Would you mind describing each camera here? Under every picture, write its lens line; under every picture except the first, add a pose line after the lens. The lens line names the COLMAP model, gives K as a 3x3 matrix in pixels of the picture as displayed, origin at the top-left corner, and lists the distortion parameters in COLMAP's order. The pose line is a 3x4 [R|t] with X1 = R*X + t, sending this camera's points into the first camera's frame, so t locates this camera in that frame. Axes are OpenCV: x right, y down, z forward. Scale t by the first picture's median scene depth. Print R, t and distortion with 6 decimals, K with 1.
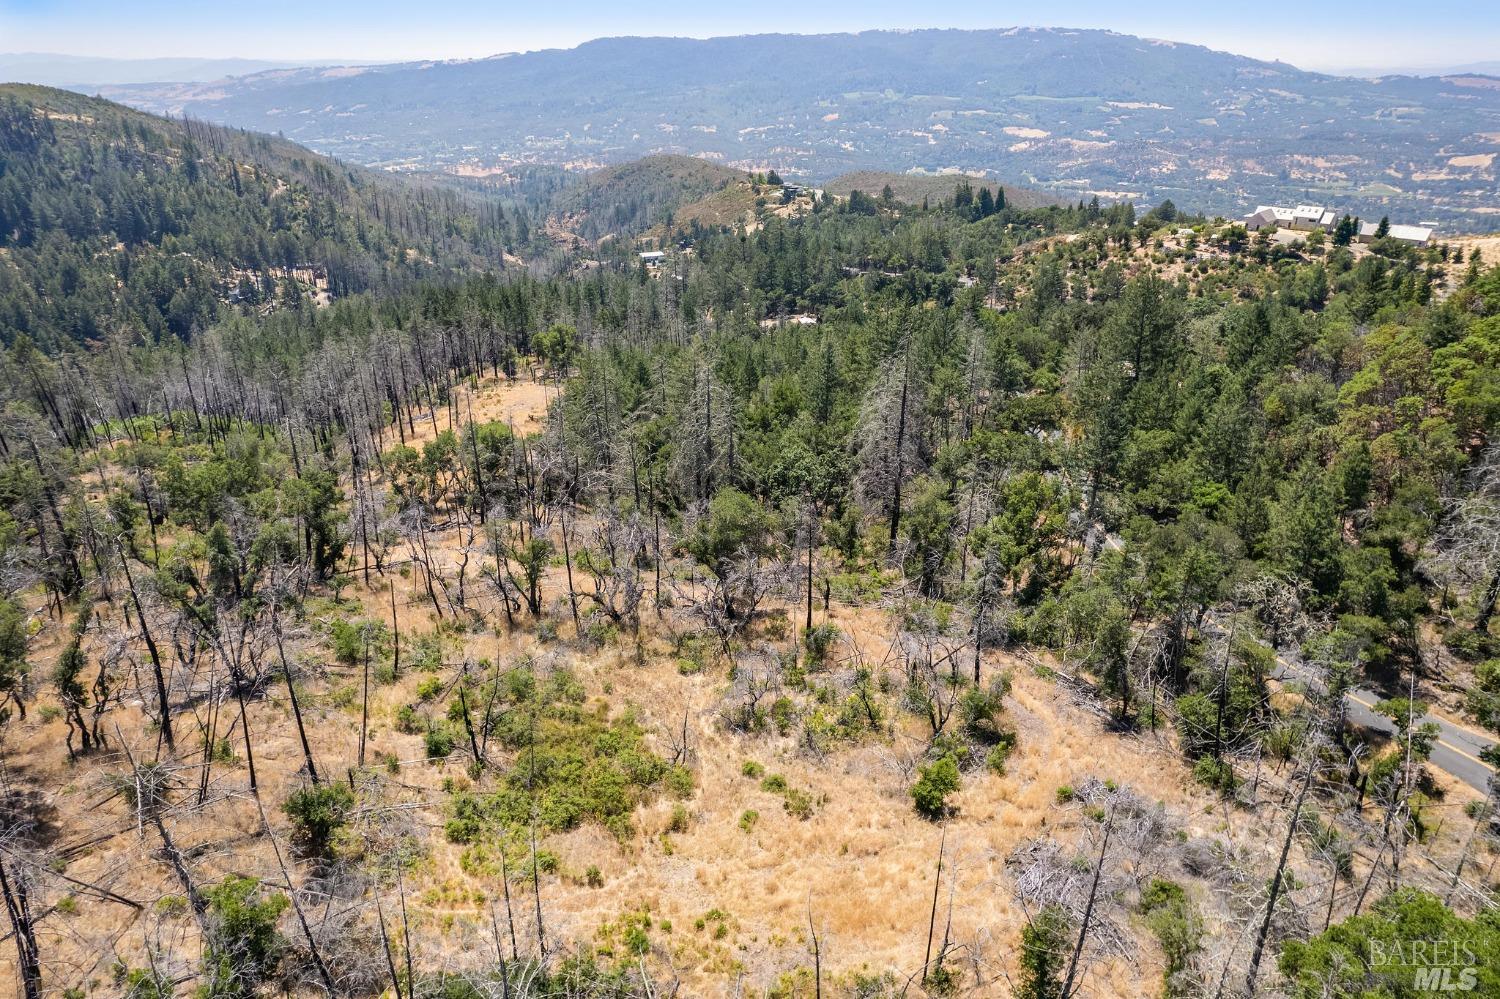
lens RADIAL K [[959.8, 0, 754.1], [0, 959.8, 505.9], [0, 0, 1]] dist [-0.086679, 0.075481]
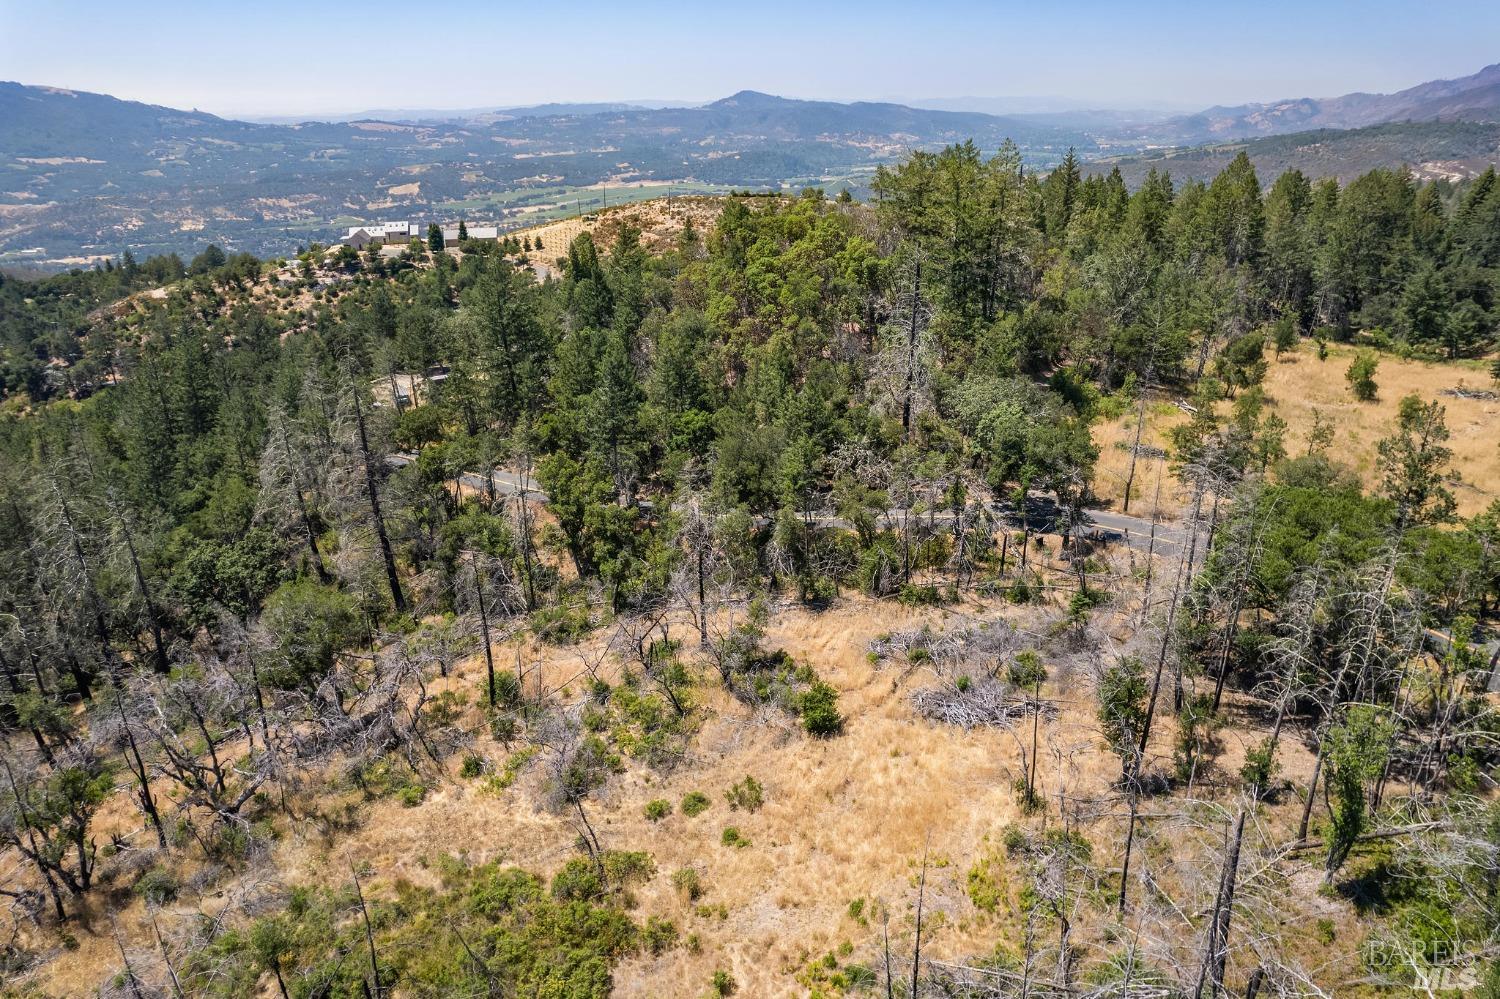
lens RADIAL K [[959.8, 0, 754.1], [0, 959.8, 505.9], [0, 0, 1]] dist [-0.086679, 0.075481]
pose [[0.561449, -0.326525, 0.760367, -0.081554], [0.360187, 0.923679, 0.130697, -0.008879], [-0.745011, 0.200495, 0.636208, 0.052473]]
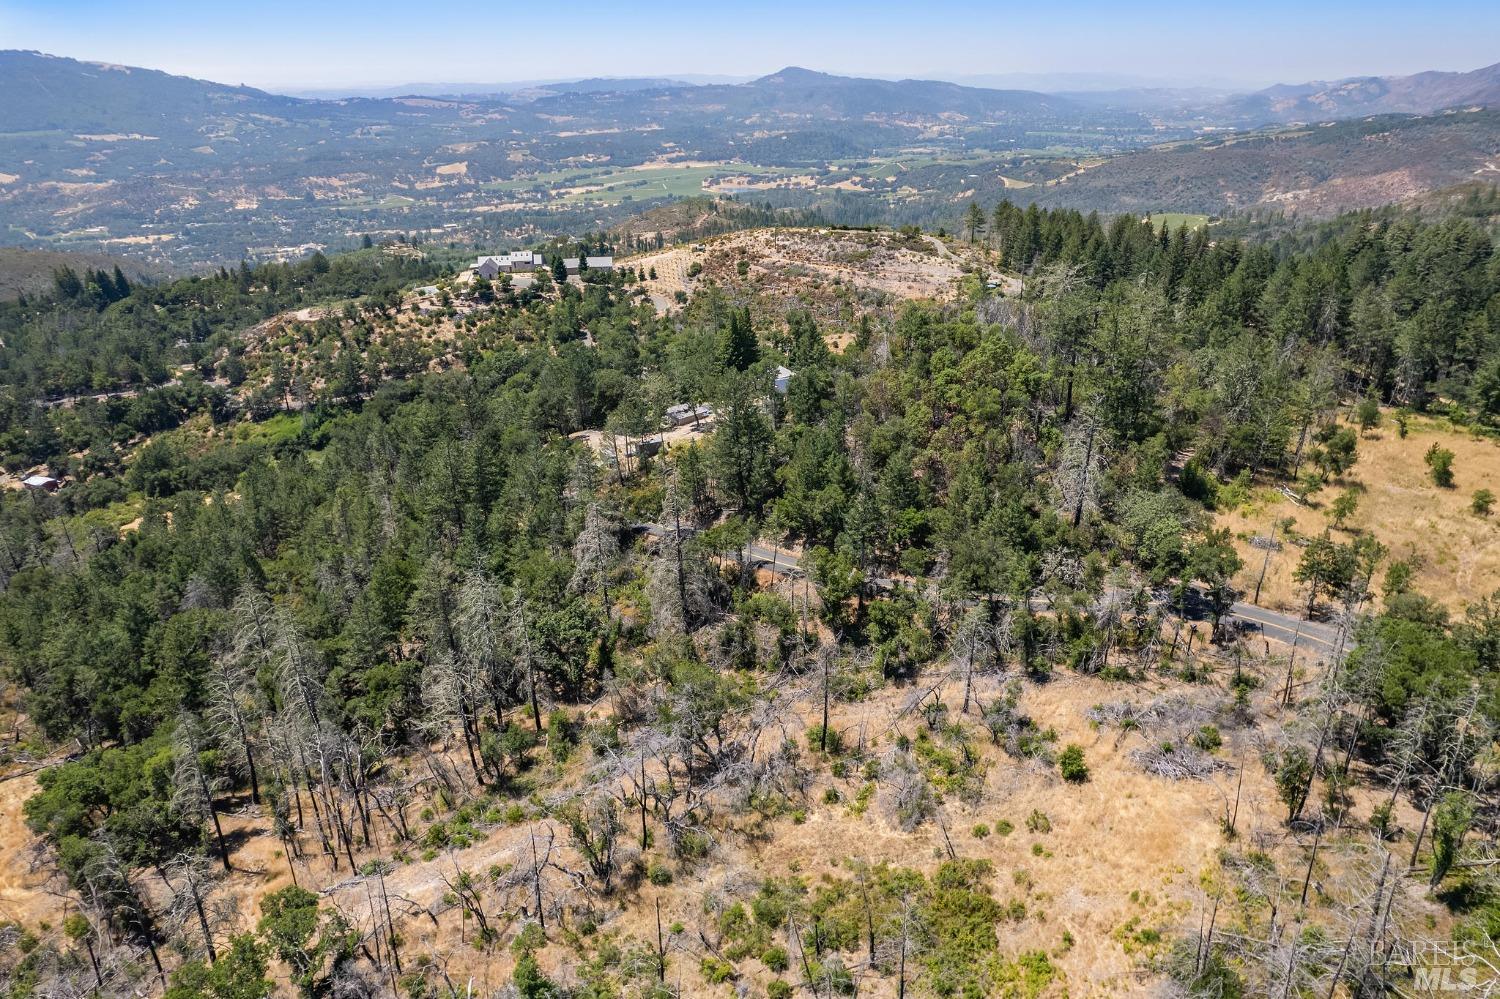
lens RADIAL K [[972.6, 0, 754.0], [0, 972.6, 503.6], [0, 0, 1]] dist [-0.082603, 0.070621]
pose [[0.594814, -0.327748, 0.734015, -0.161386], [0.346954, 0.928351, 0.133366, -0.068288], [-0.725134, 0.175341, 0.665910, 0.040364]]
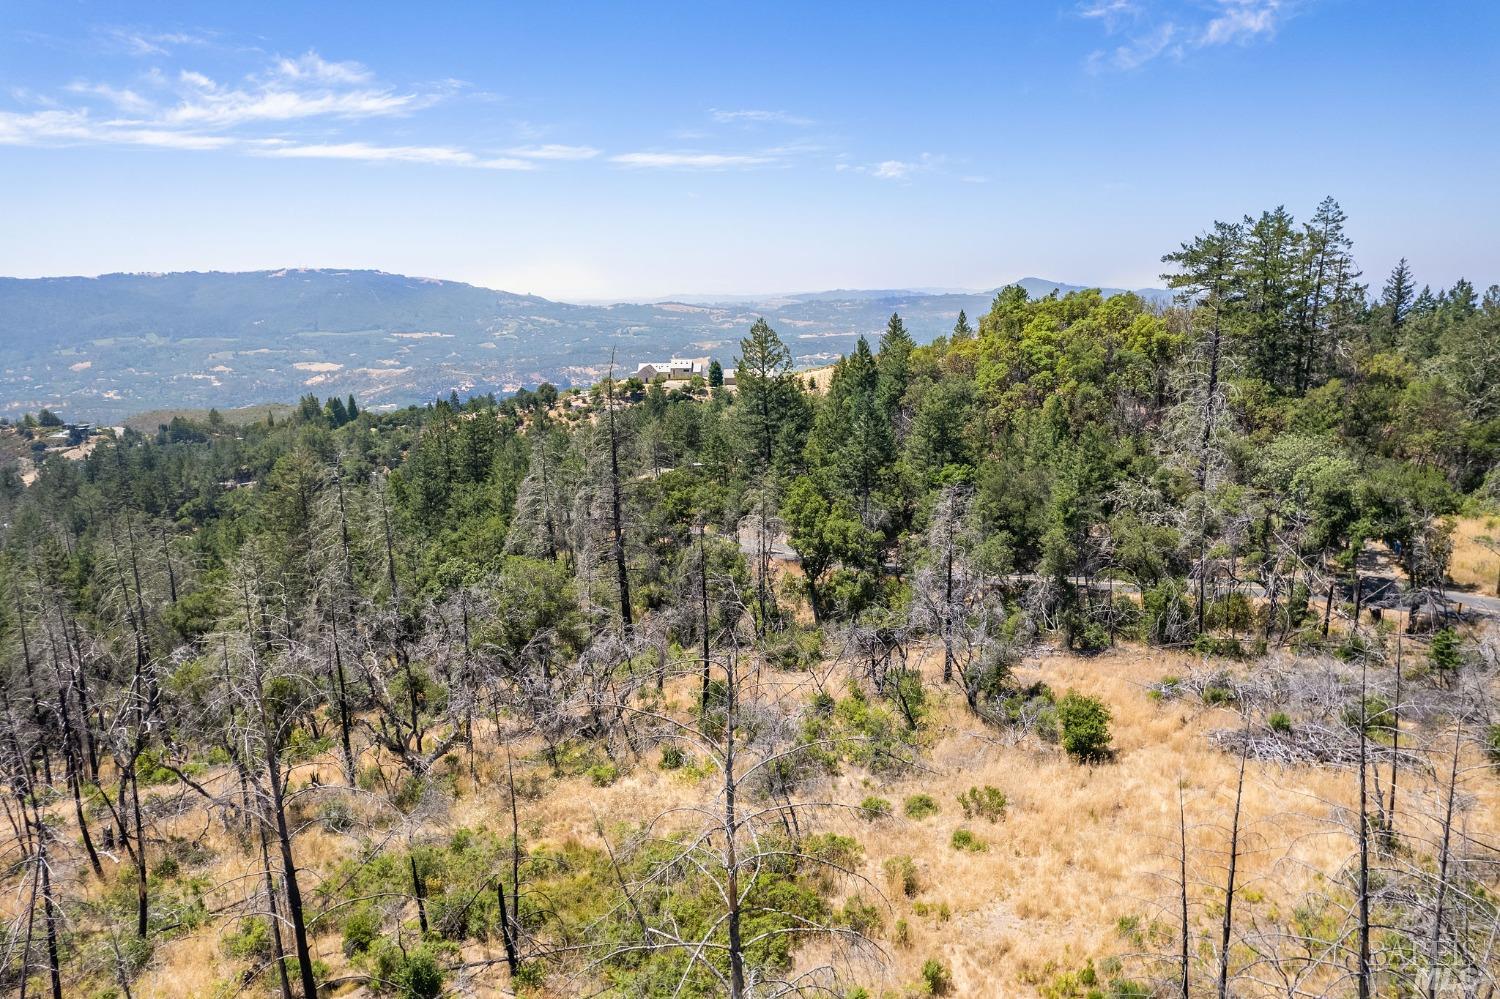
lens RADIAL K [[972.6, 0, 754.0], [0, 972.6, 503.6], [0, 0, 1]] dist [-0.082603, 0.070621]
pose [[0.767711, -0.144477, 0.624296, -0.076427], [0.285457, 0.949351, -0.131331, 0.020716], [-0.573702, 0.279034, 0.770069, 0.068863]]
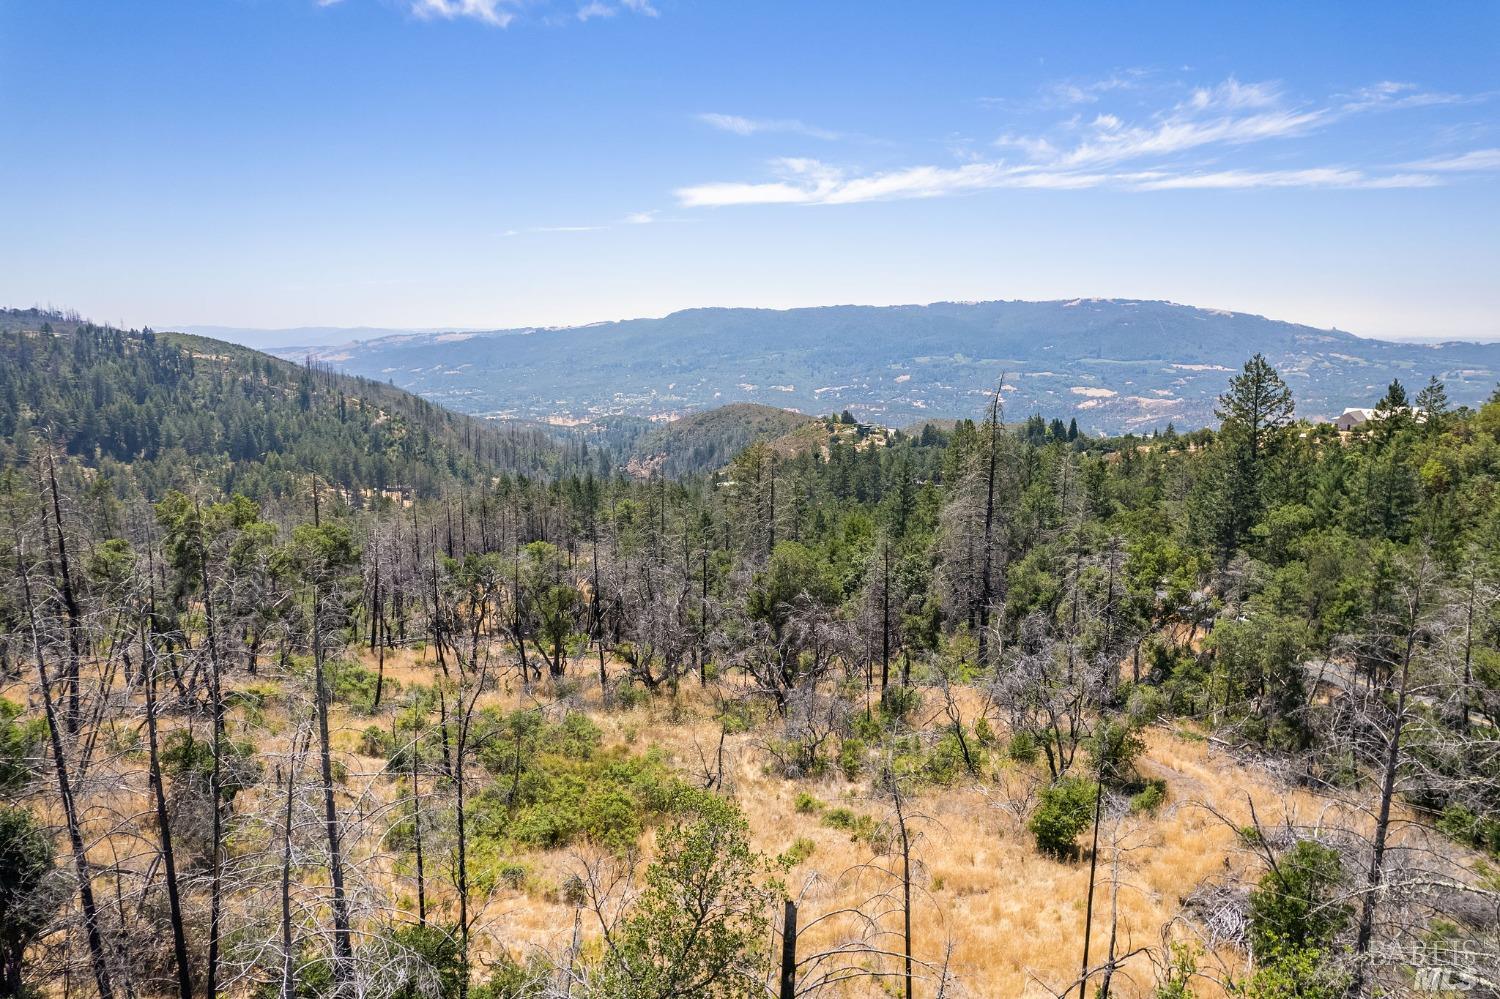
lens RADIAL K [[959.5, 0, 752.6], [0, 959.5, 507.8], [0, 0, 1]] dist [-0.073483, 0.048764]
pose [[0.996820, 0.014071, -0.078437, 0.001478], [-0.033661, 0.966513, -0.254399, 0.038335], [0.072231, 0.256230, 0.963913, 0.035336]]
